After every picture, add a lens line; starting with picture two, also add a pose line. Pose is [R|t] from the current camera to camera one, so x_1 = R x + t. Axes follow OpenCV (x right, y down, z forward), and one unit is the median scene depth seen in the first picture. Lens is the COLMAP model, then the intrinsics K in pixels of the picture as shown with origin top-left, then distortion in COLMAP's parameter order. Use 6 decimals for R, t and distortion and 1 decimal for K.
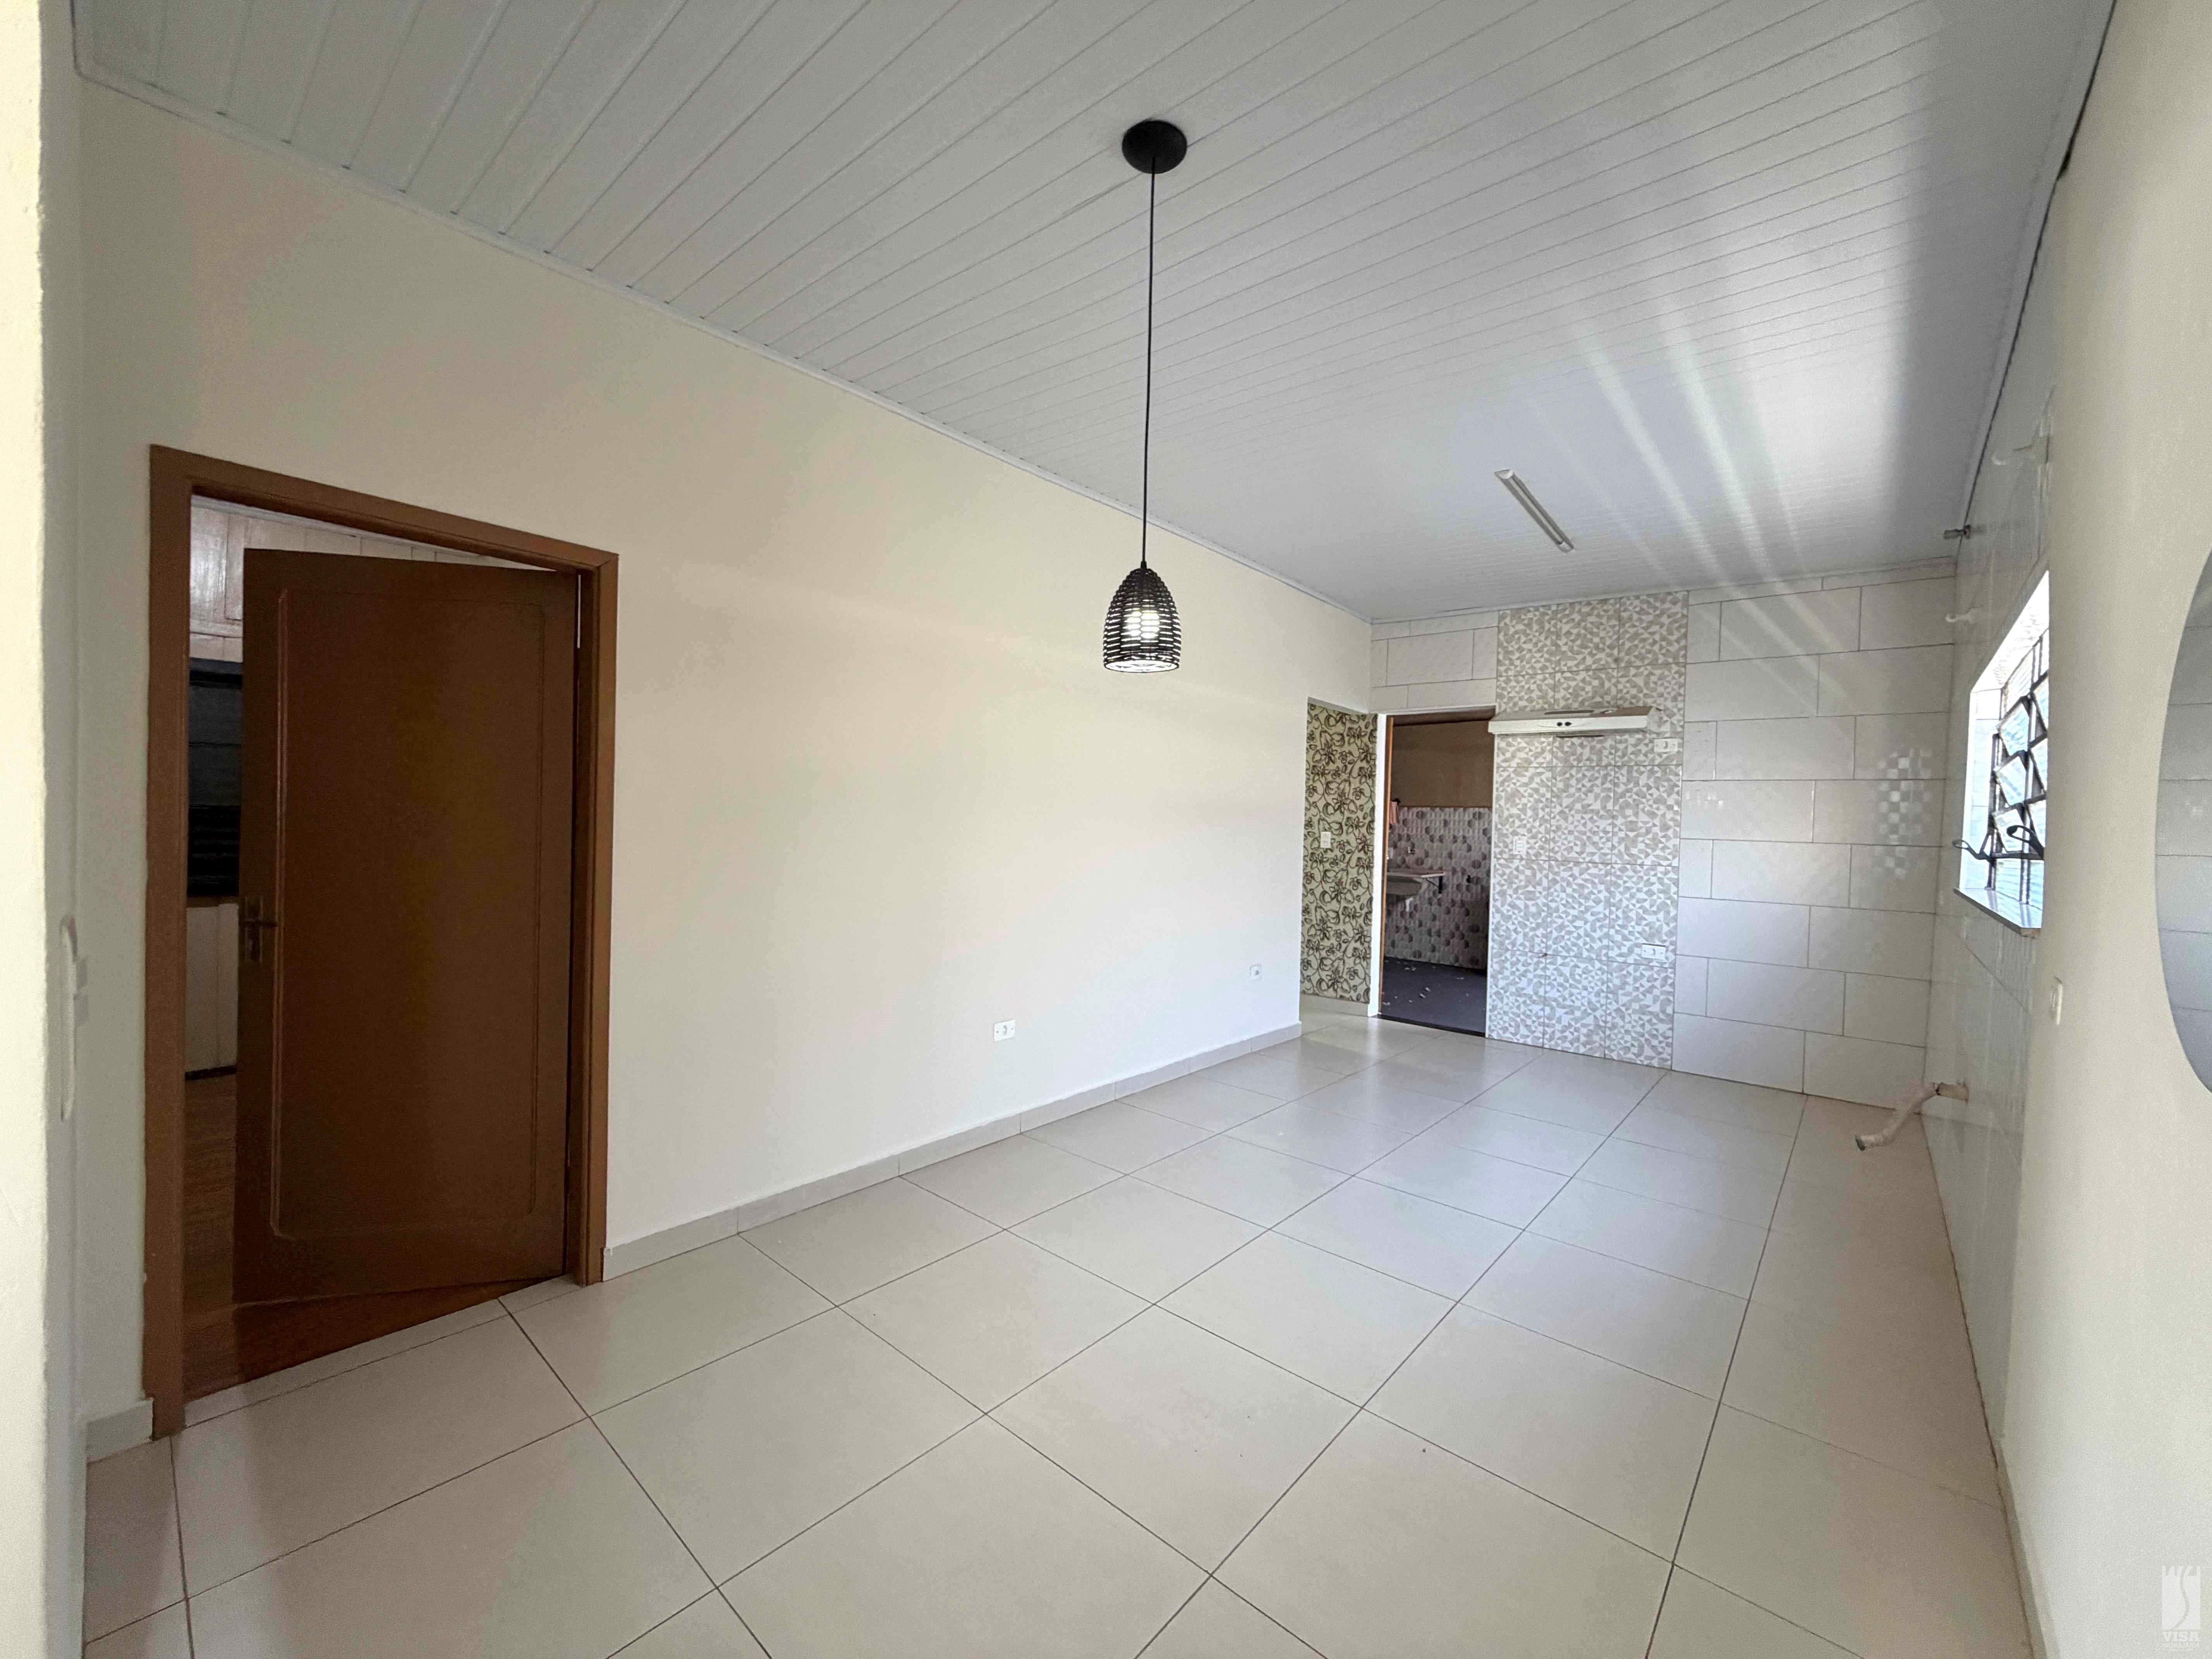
lens RADIAL K [[879.0, 0, 1104.0], [0, 879.0, 825.7], [0, 0, 1]] dist [-0.001817, 0.000469]
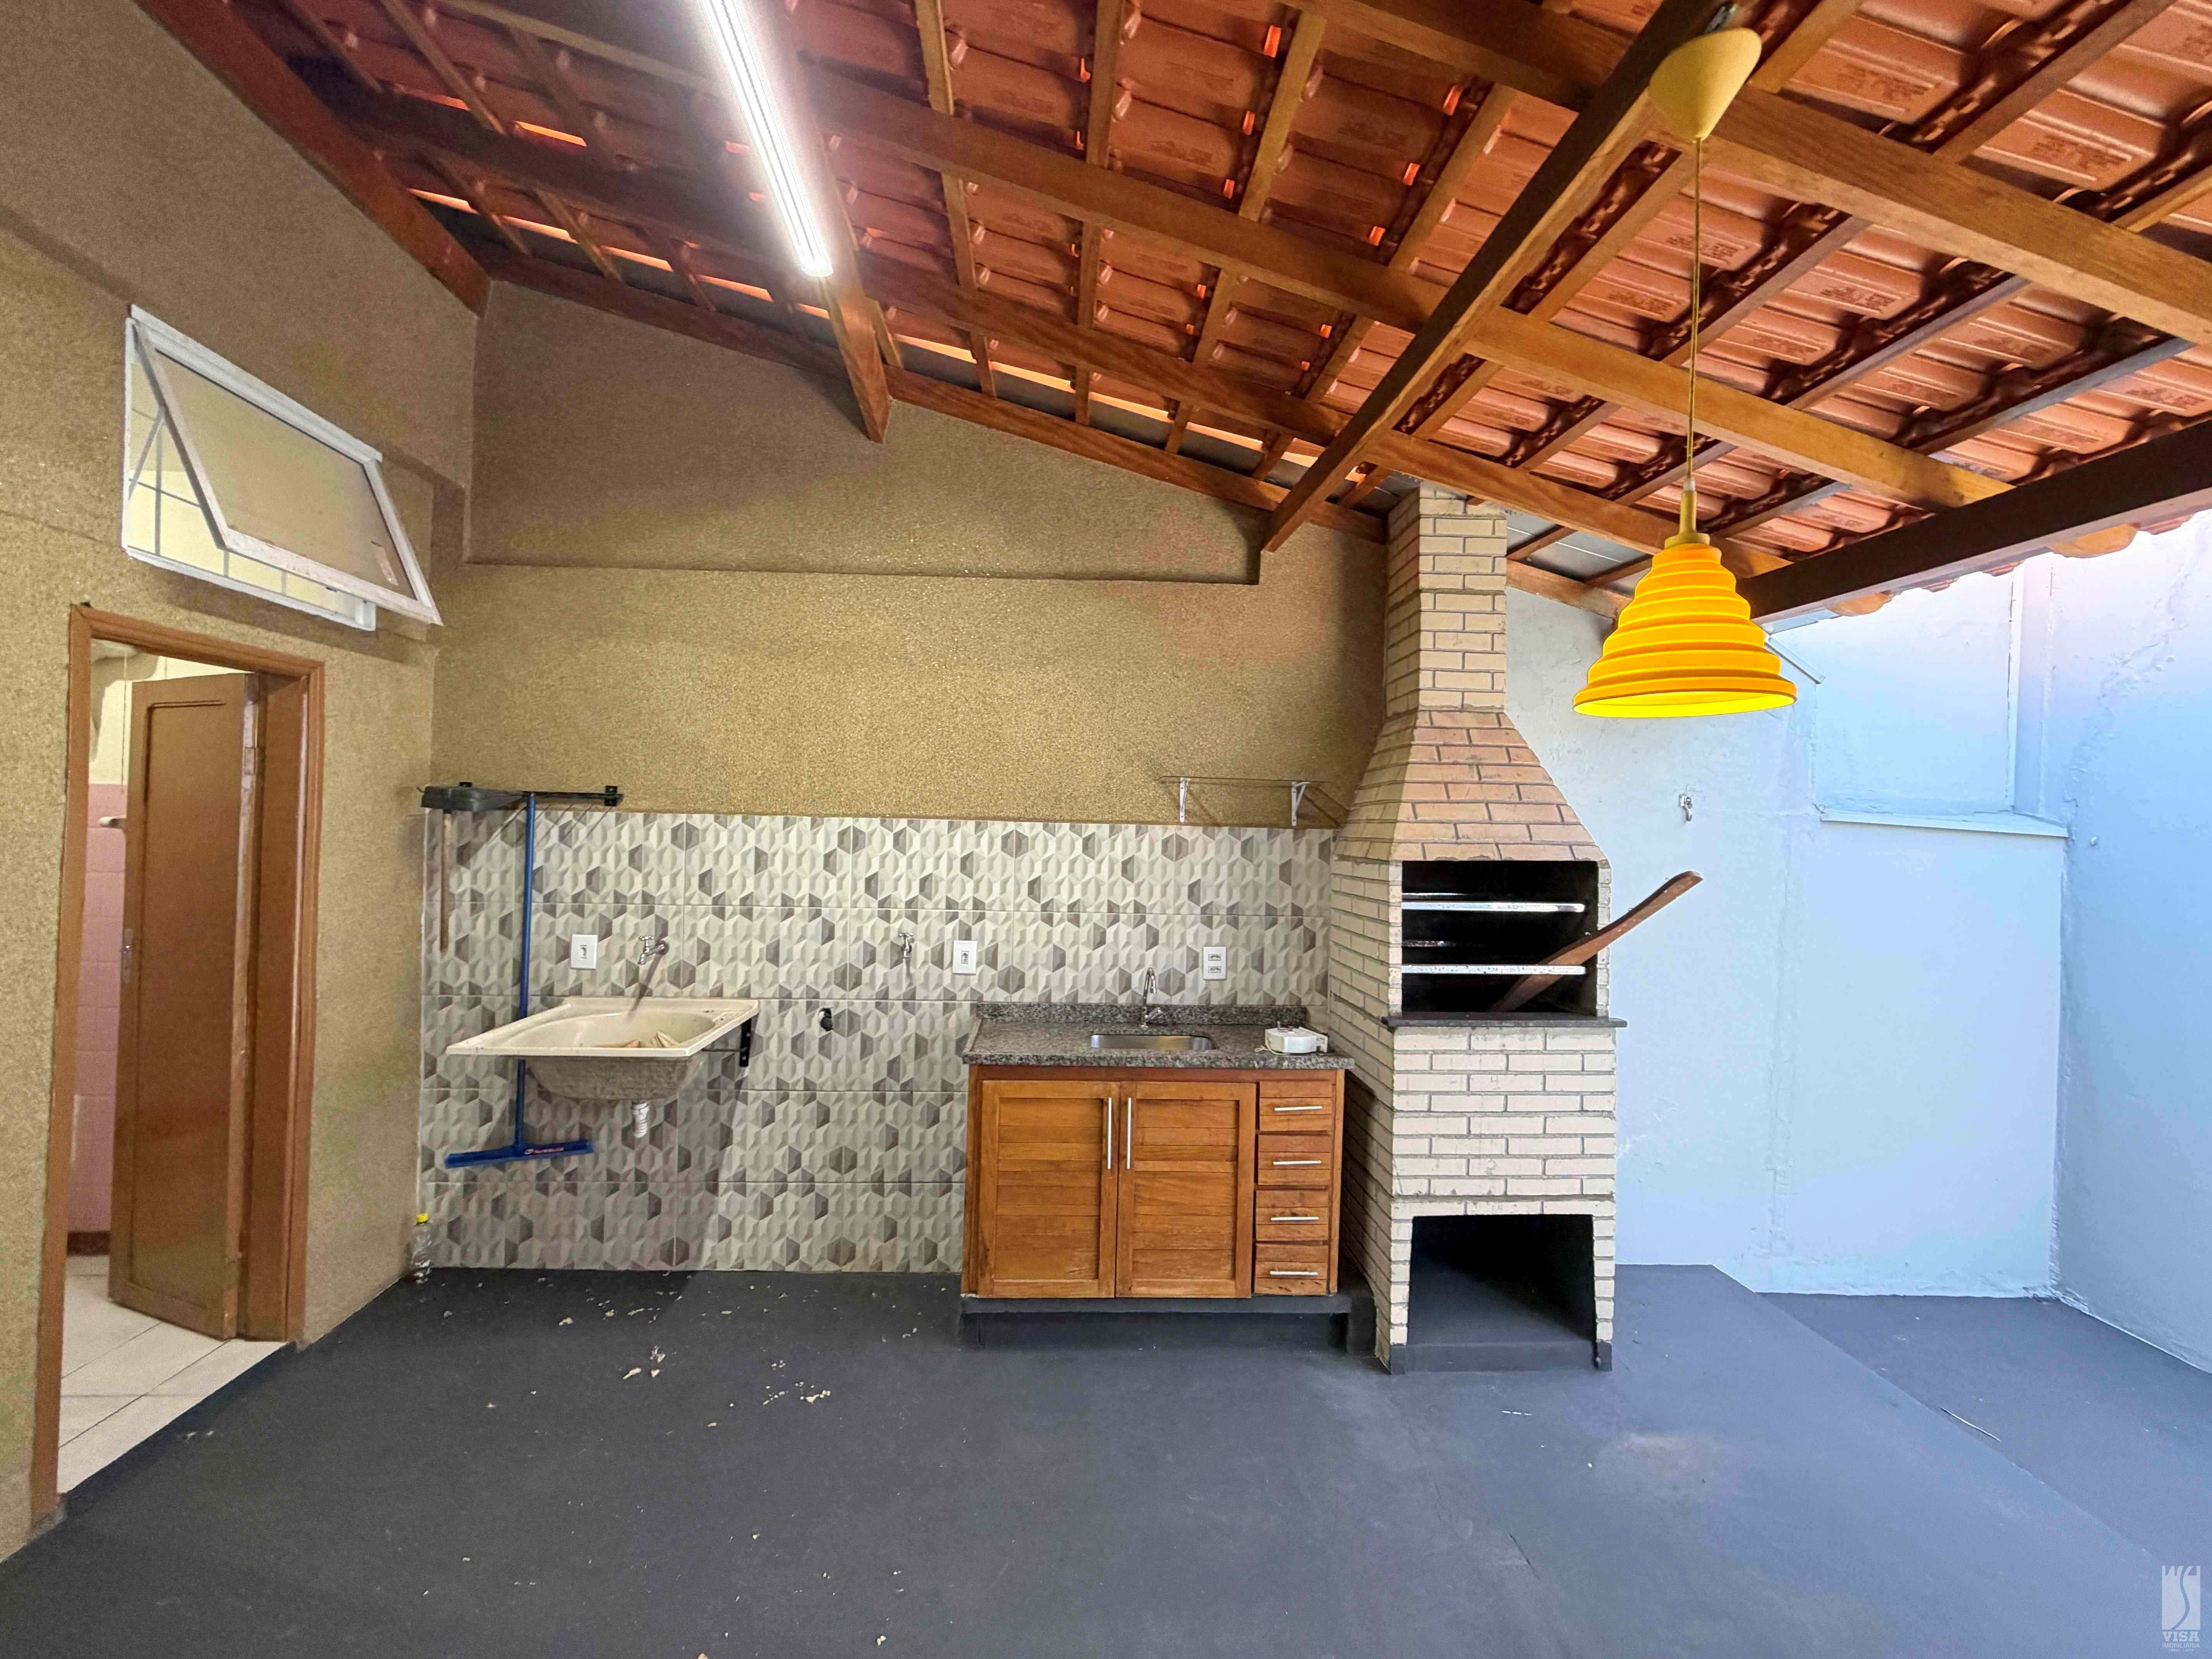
lens RADIAL K [[879.0, 0, 1104.0], [0, 879.0, 825.7], [0, 0, 1]] dist [-0.001817, 0.000469]
pose [[0.723835, -0.003475, 0.689965, 0.249294], [-0.003073, 0.999961, 0.008260, -0.019662], [-0.689966, -0.008099, 0.723796, 0.659327]]
